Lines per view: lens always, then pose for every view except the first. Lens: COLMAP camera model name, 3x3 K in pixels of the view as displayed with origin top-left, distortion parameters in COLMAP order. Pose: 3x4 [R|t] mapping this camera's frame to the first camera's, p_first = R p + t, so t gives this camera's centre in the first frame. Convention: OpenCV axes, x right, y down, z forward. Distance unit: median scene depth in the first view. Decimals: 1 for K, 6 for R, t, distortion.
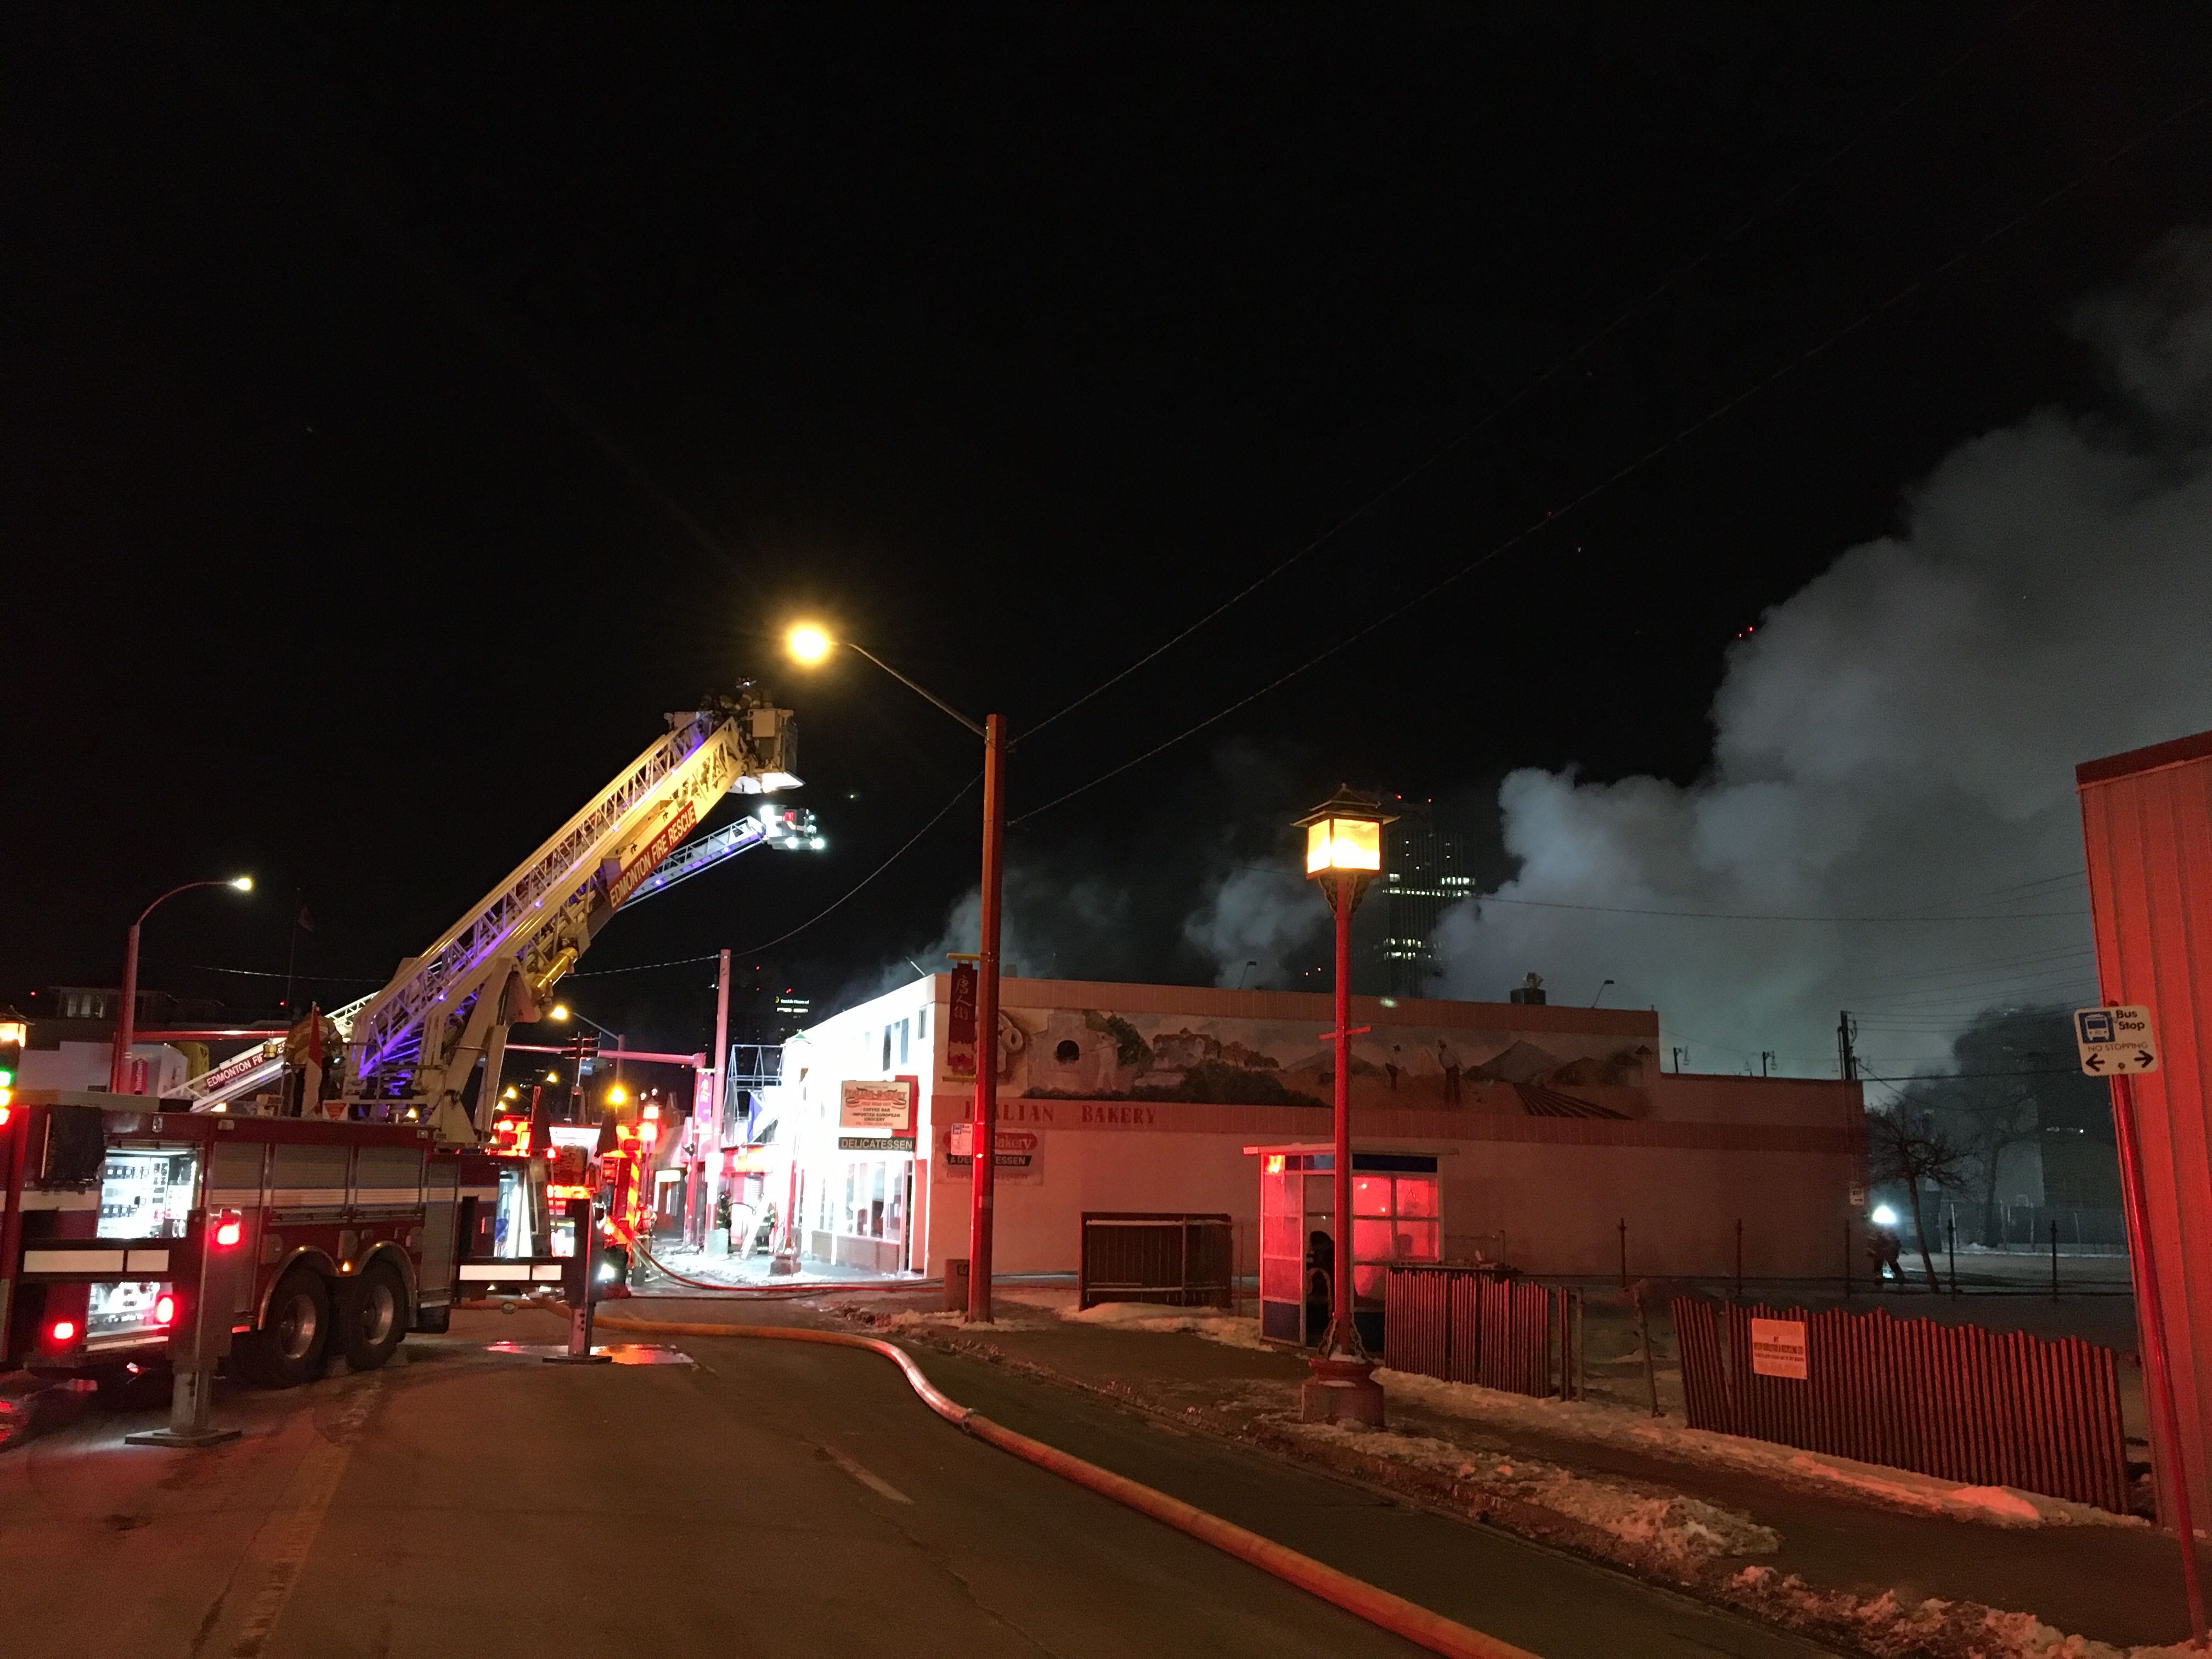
lens RADIAL K [[1853.0, 0, 1097.5], [0, 1853.0, 819.0], [0, 0, 1]] dist [0.065852, -0.021175]
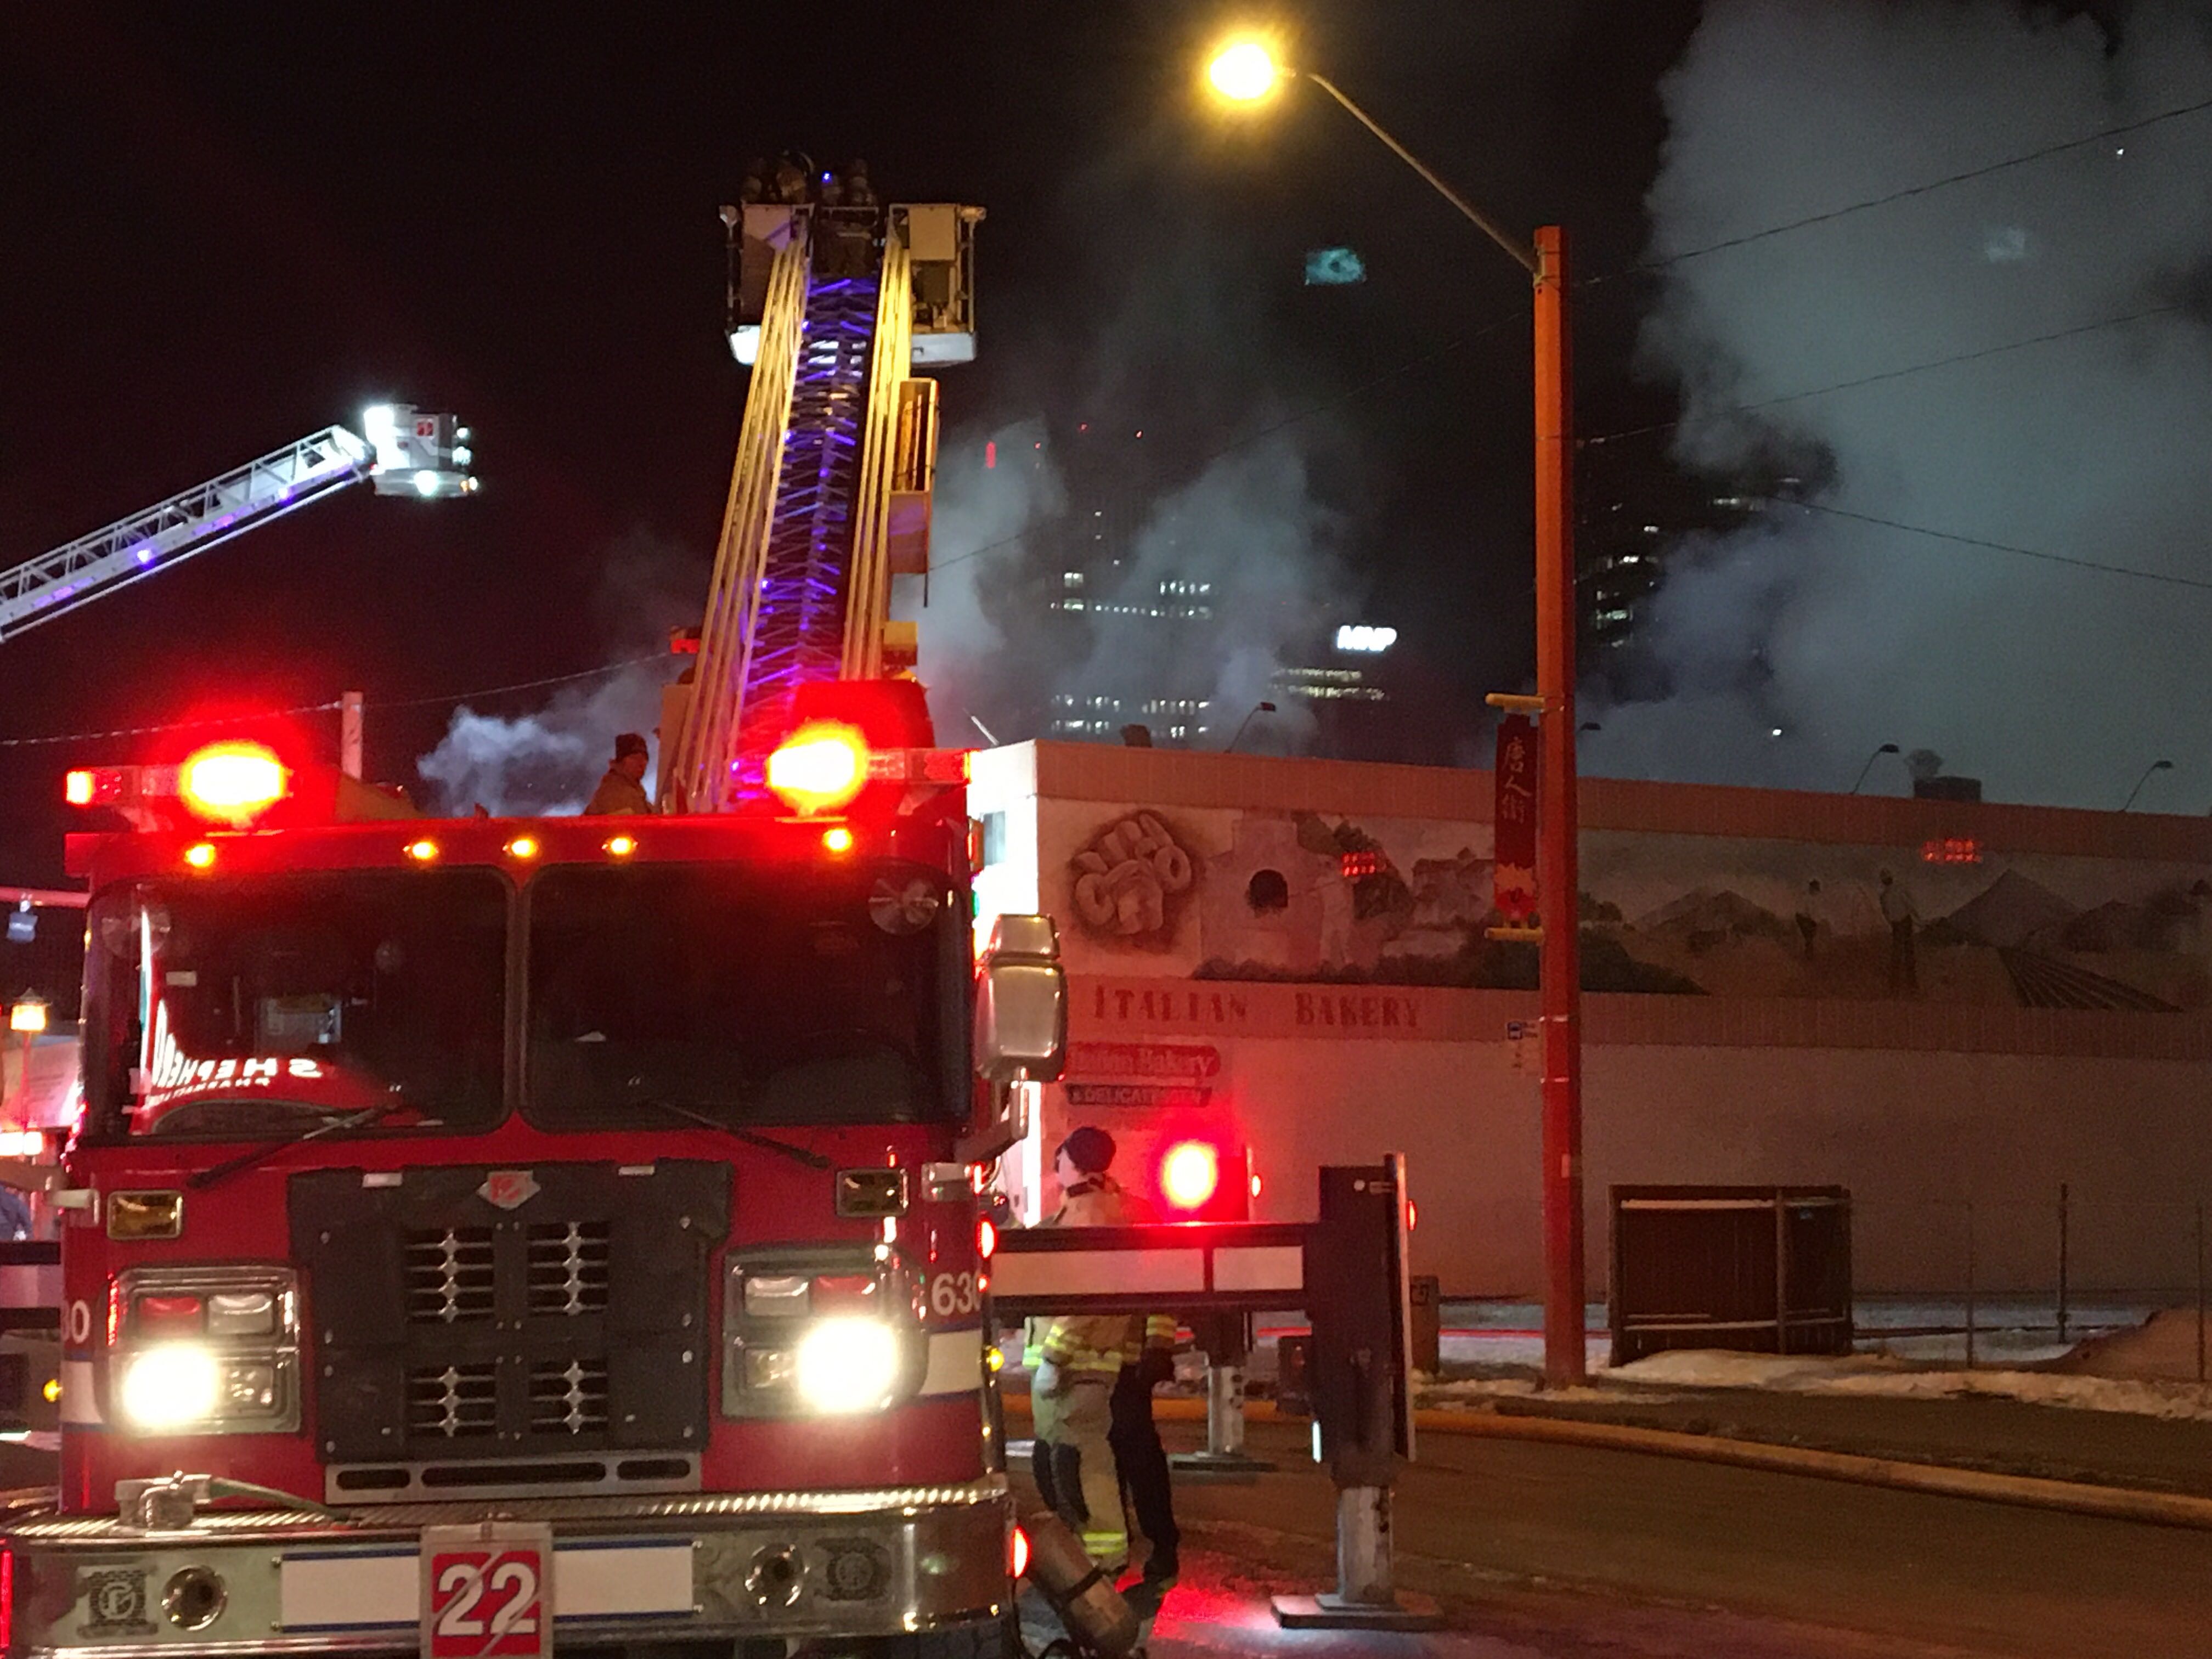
lens RADIAL K [[3531.3, 0, 1111.8], [0, 3531.3, 828.5], [0, 0, 1]] dist [0.076372, 0.000000]
pose [[0.983549, 0.002885, 0.180618, -0.230311], [-0.021375, 0.994707, 0.100509, 0.008446], [-0.179372, -0.102716, 0.978404, 0.035280]]
